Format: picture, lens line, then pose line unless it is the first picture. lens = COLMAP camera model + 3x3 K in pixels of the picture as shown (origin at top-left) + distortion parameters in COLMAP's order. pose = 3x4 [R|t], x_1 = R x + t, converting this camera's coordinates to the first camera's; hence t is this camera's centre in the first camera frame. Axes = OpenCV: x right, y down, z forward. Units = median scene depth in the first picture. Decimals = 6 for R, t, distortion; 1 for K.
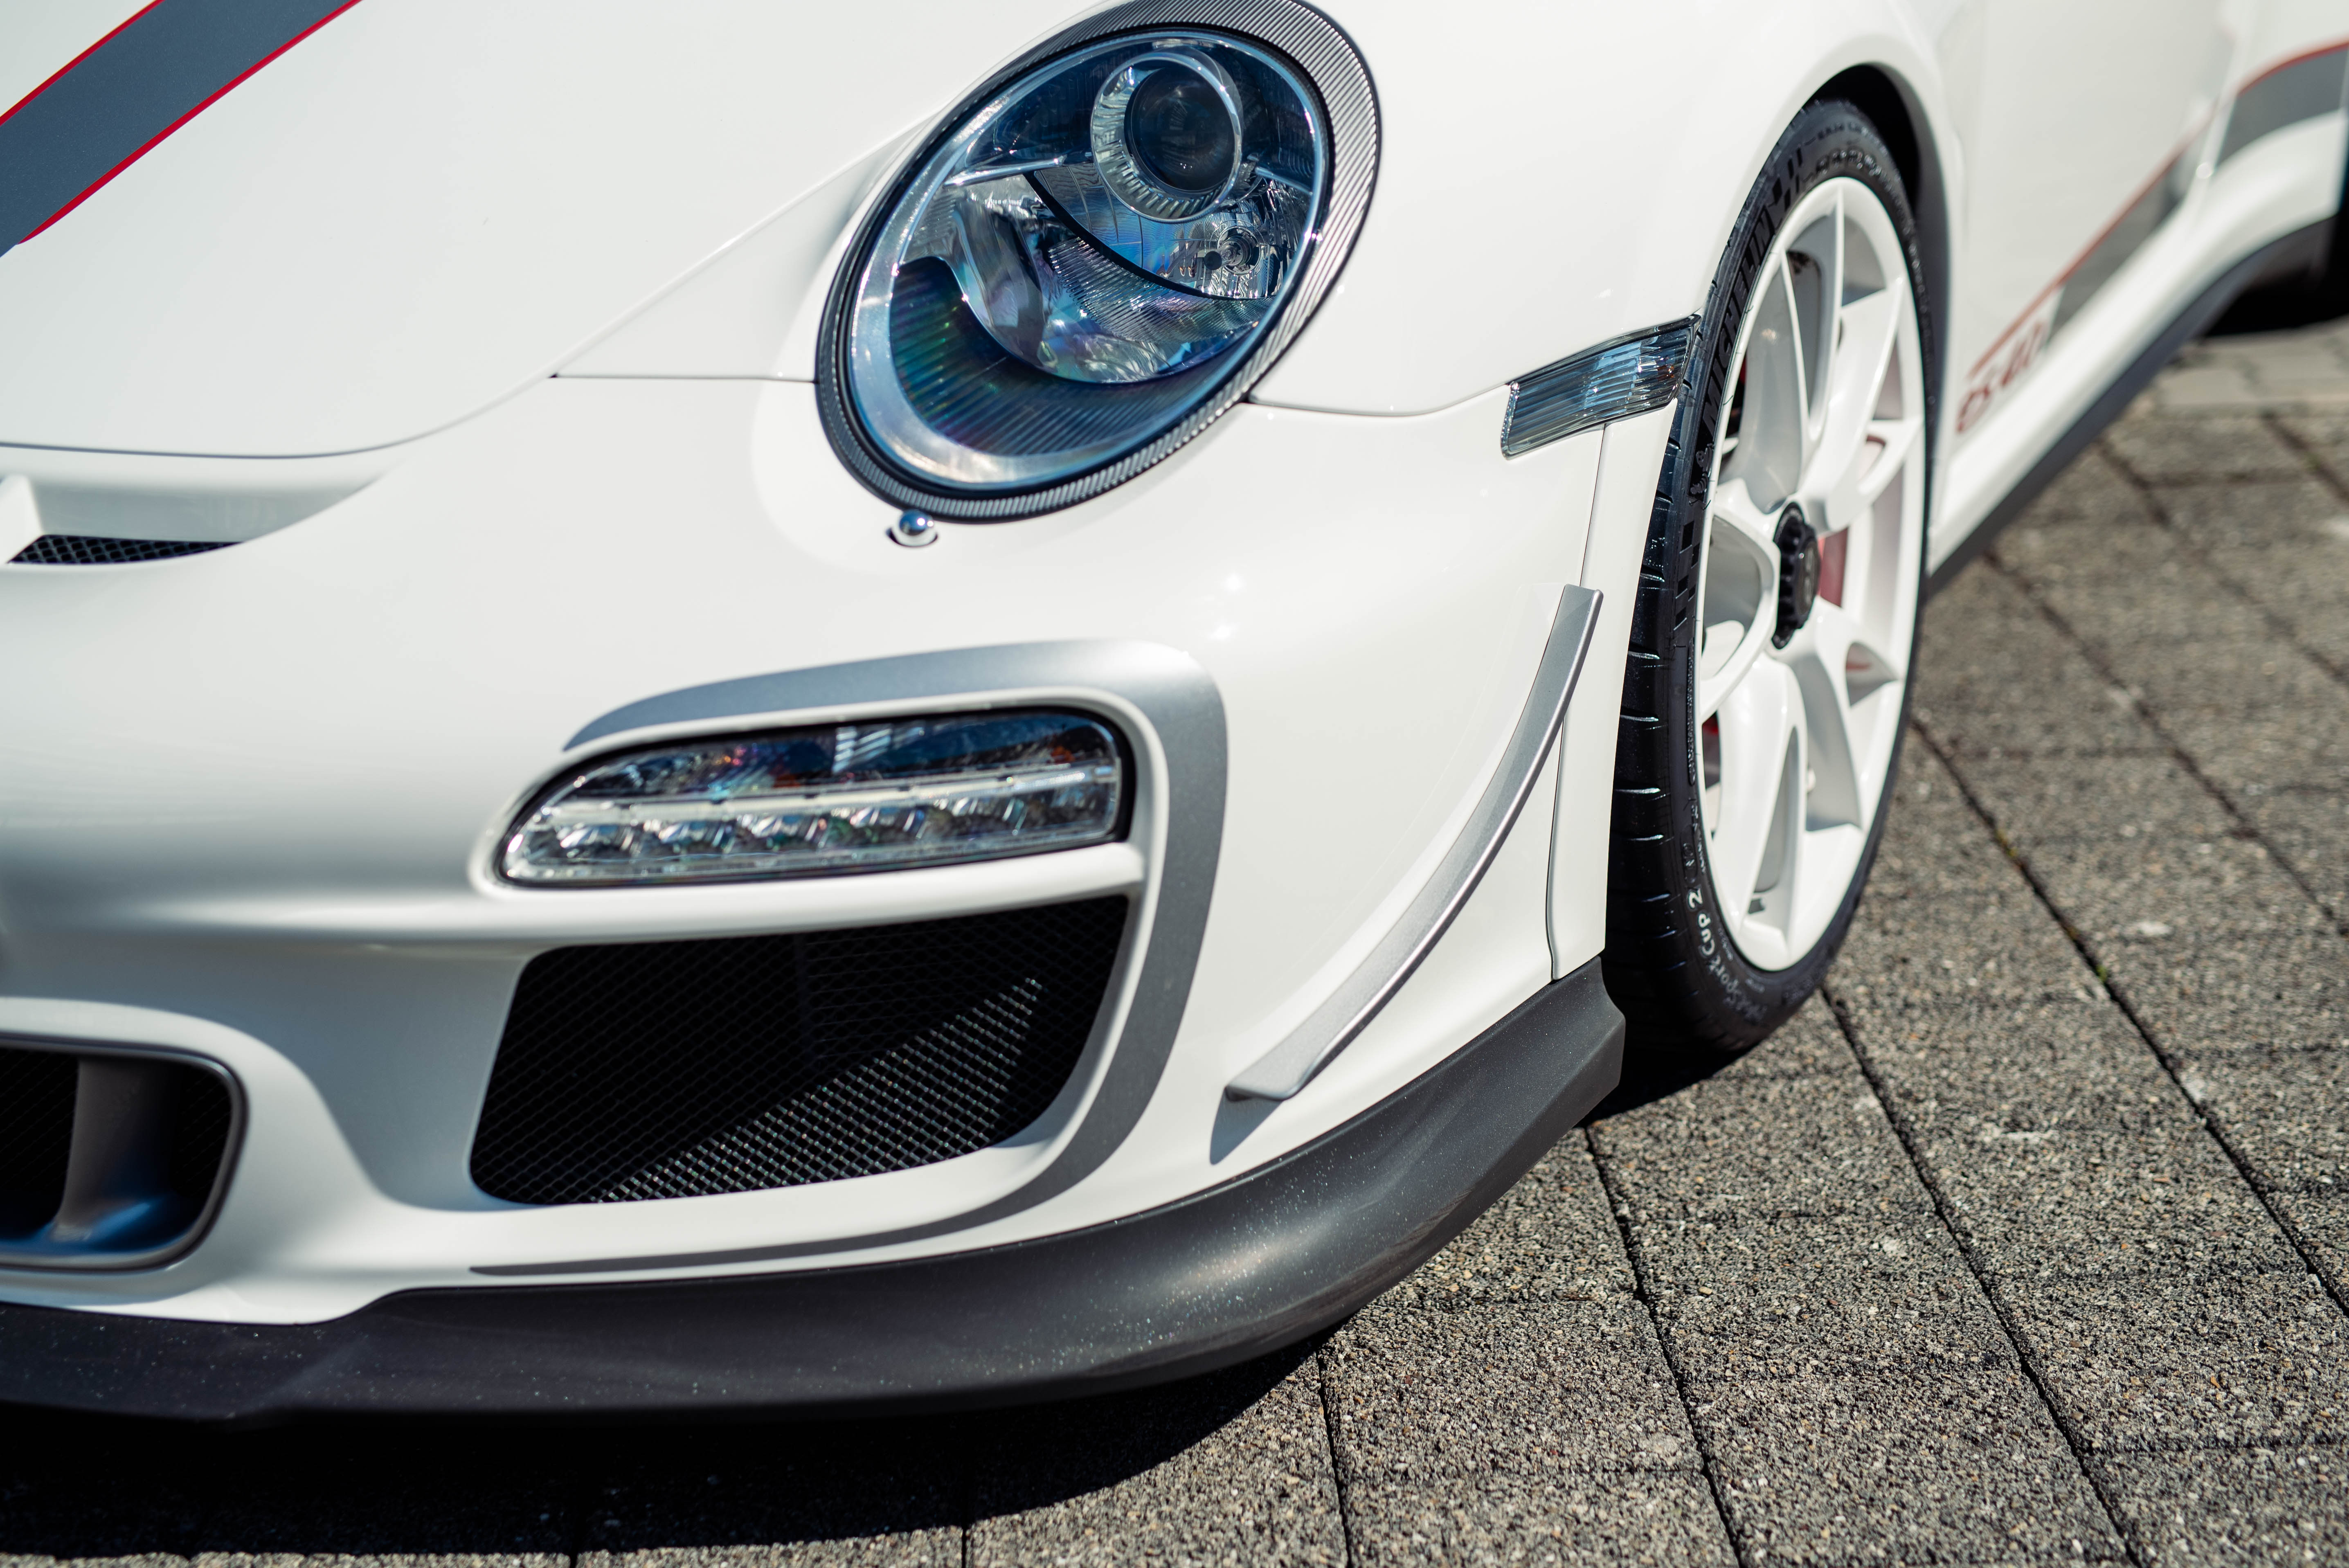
lens RADIAL K [[3305.8, 0, 1174.5], [0, 3305.8, 784.0], [0, 0, 1]] dist [0.012935, 0.051805]
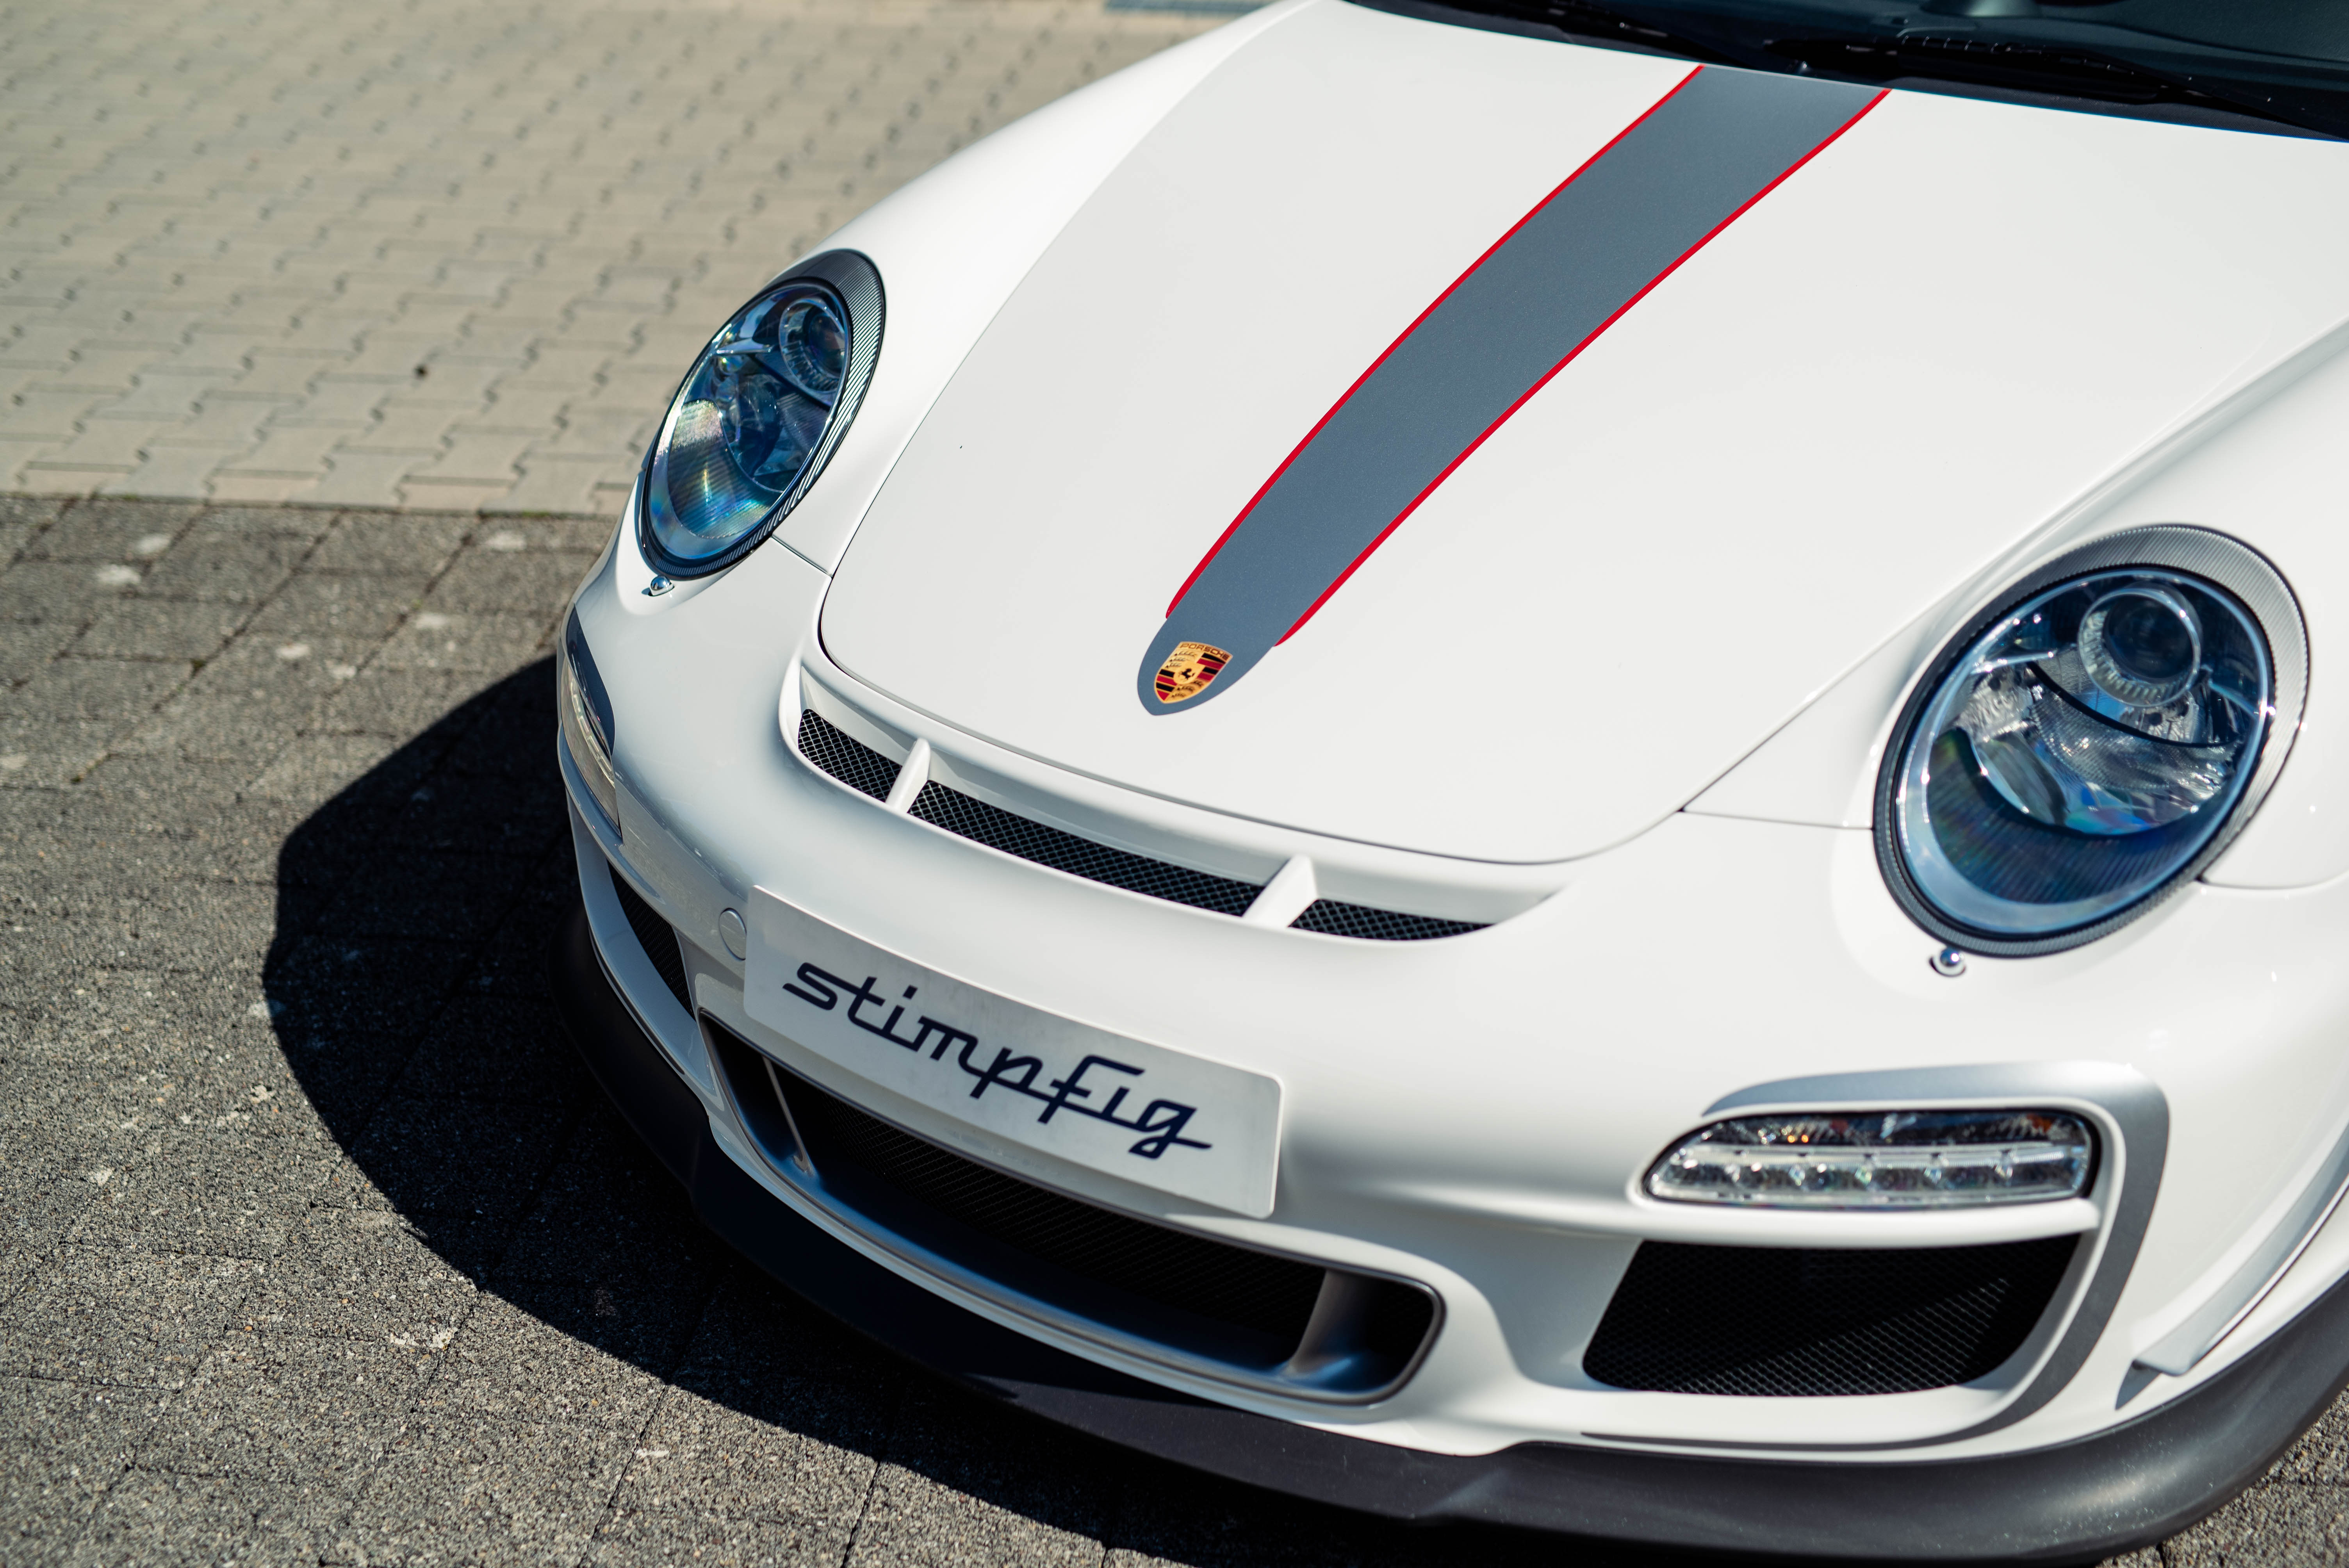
lens RADIAL K [[3305.8, 0, 1174.5], [0, 3305.8, 784.0], [0, 0, 1]] dist [0.012935, 0.051805]
pose [[0.986111, 0.078726, -0.146243, -0.198961], [-0.062574, 0.991742, 0.111947, -0.281571], [0.153848, -0.101241, 0.982894, -0.407247]]
